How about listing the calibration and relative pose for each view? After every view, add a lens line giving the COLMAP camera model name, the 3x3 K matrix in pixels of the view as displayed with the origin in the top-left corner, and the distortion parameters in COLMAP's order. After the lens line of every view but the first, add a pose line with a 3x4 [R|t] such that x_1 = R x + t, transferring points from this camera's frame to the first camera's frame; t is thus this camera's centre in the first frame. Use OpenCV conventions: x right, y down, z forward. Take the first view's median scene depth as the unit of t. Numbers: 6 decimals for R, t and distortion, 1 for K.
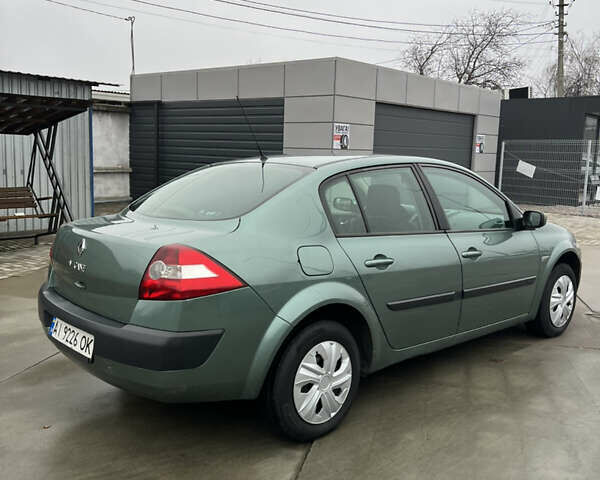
lens RADIAL K [[597.2, 0, 297.1], [0, 597.2, 235.8], [0, 0, 1]] dist [0.068980, -0.110265]
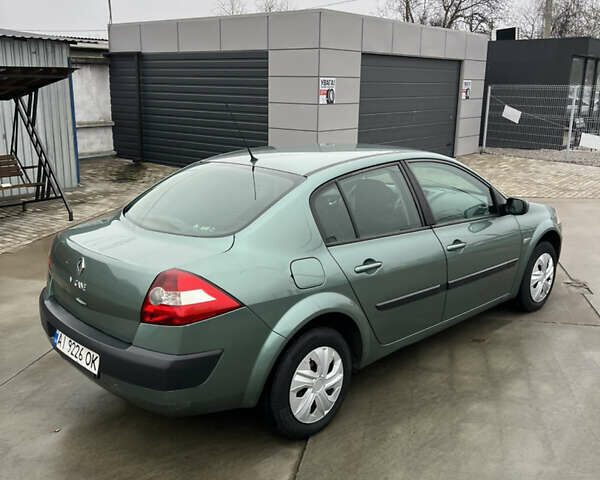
lens RADIAL K [[597.2, 0, 297.1], [0, 597.2, 235.8], [0, 0, 1]] dist [0.068980, -0.110265]
pose [[0.999517, -0.022487, 0.021470, -0.006757], [0.020058, 0.994022, 0.107317, -0.108433], [-0.023755, -0.106835, 0.993993, -0.023829]]
